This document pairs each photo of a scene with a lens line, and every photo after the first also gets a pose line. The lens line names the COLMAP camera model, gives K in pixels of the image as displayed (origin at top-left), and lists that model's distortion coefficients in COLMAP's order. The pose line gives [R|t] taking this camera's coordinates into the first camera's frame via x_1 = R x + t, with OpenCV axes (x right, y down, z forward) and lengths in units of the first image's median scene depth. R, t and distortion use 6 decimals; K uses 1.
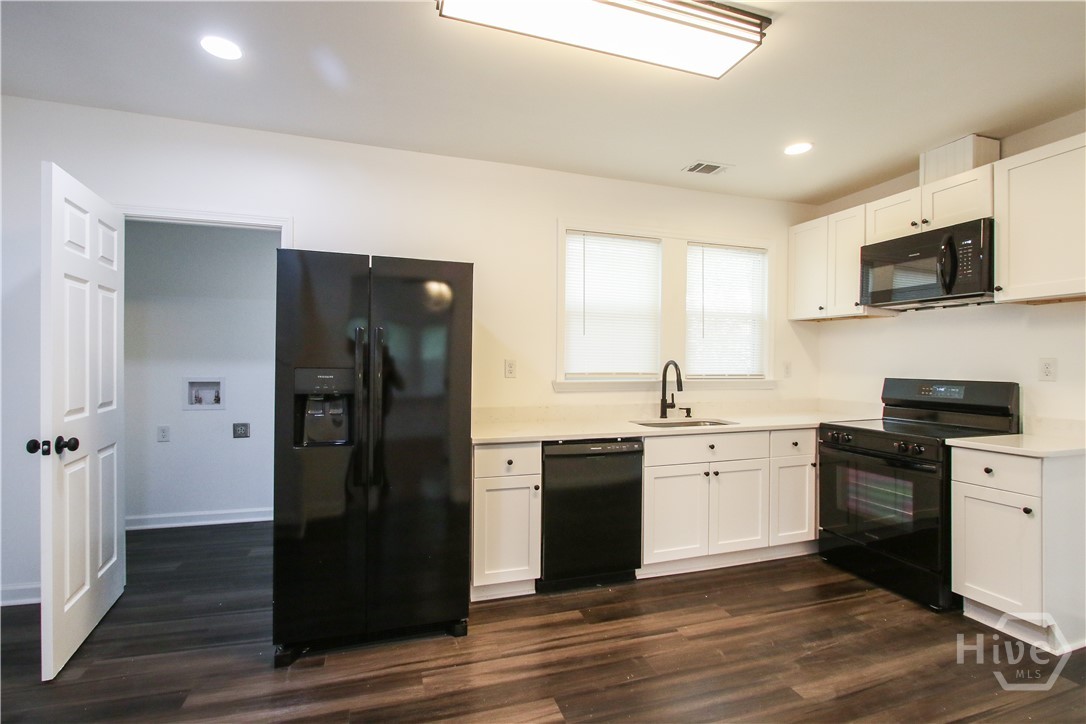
lens RADIAL K [[497.3, 0, 545.2], [0, 497.3, 362.3], [0, 0, 1]] dist [-0.018414, 0.001905]
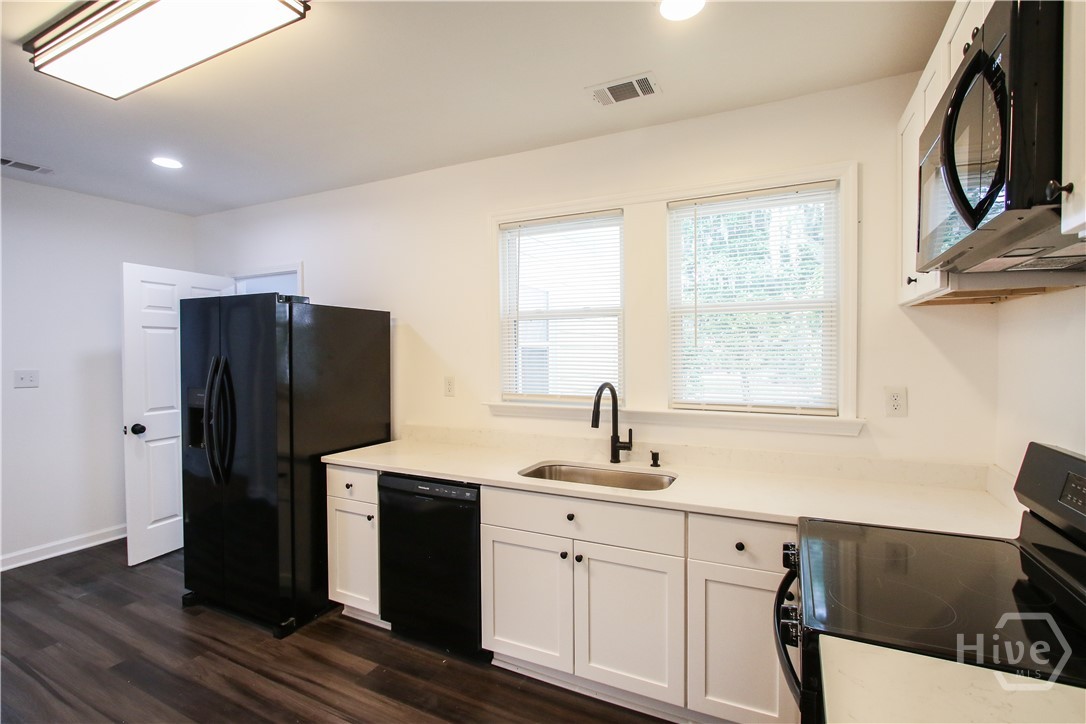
lens RADIAL K [[498.6, 0, 544.7], [0, 498.6, 364.8], [0, 0, 1]] dist [-0.016188, 0.001158]
pose [[0.717511, 0.005401, -0.696526, 0.776480], [0.005669, 0.999892, 0.013593, -0.043624], [0.696524, -0.013702, 0.717402, 0.496464]]
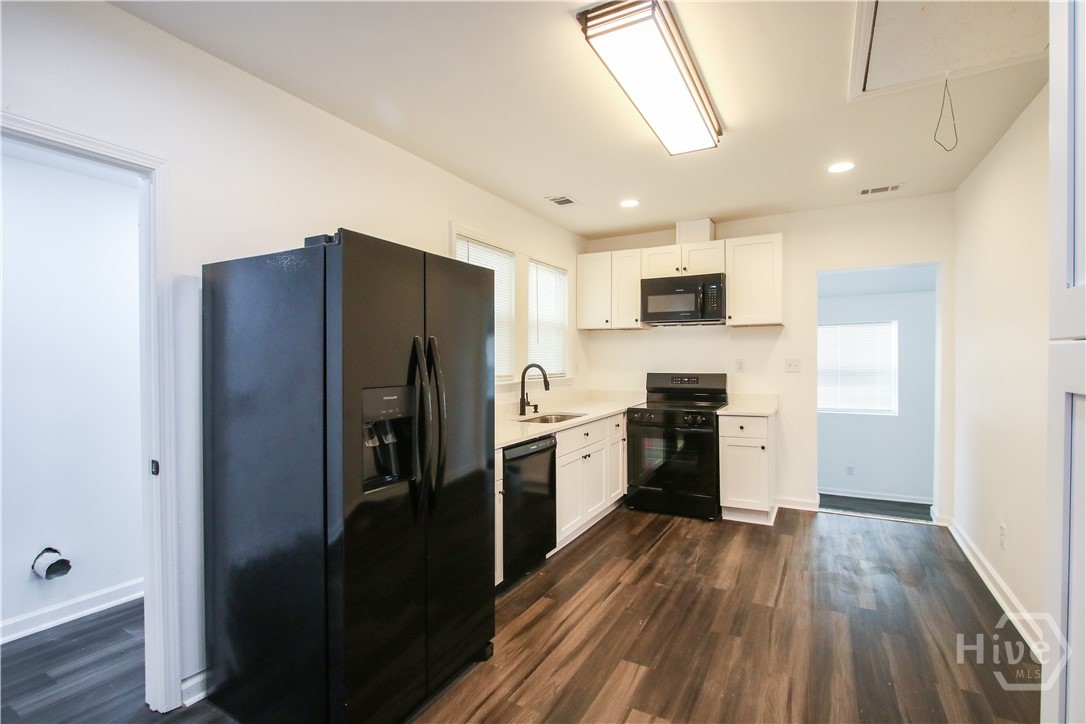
lens RADIAL K [[498.6, 0, 544.7], [0, 498.6, 364.8], [0, 0, 1]] dist [-0.016188, 0.001158]
pose [[0.729630, -0.021358, 0.683509, -0.575335], [0.012410, 0.999761, 0.017993, -0.024309], [-0.683730, -0.004646, 0.729720, 0.174918]]
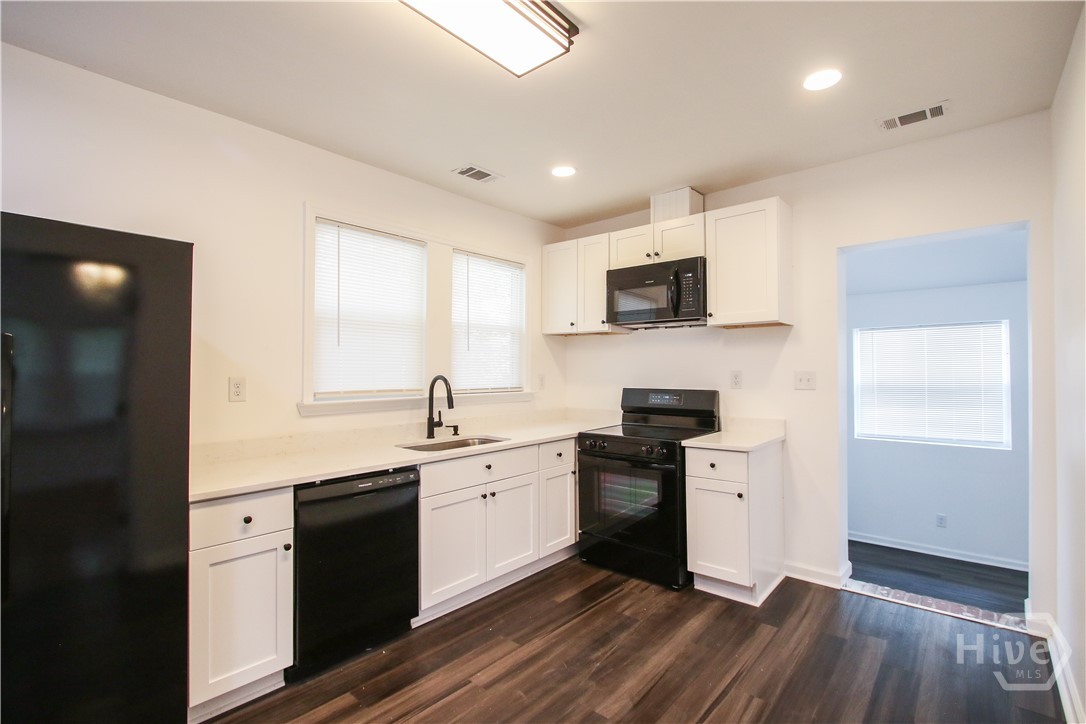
lens RADIAL K [[497.3, 0, 545.2], [0, 497.3, 362.3], [0, 0, 1]] dist [-0.018414, 0.001905]
pose [[0.856566, -0.000908, 0.516037, -0.061391], [0.008920, 0.999875, -0.013047, -0.016003], [-0.515961, 0.015778, 0.856467, 0.127394]]
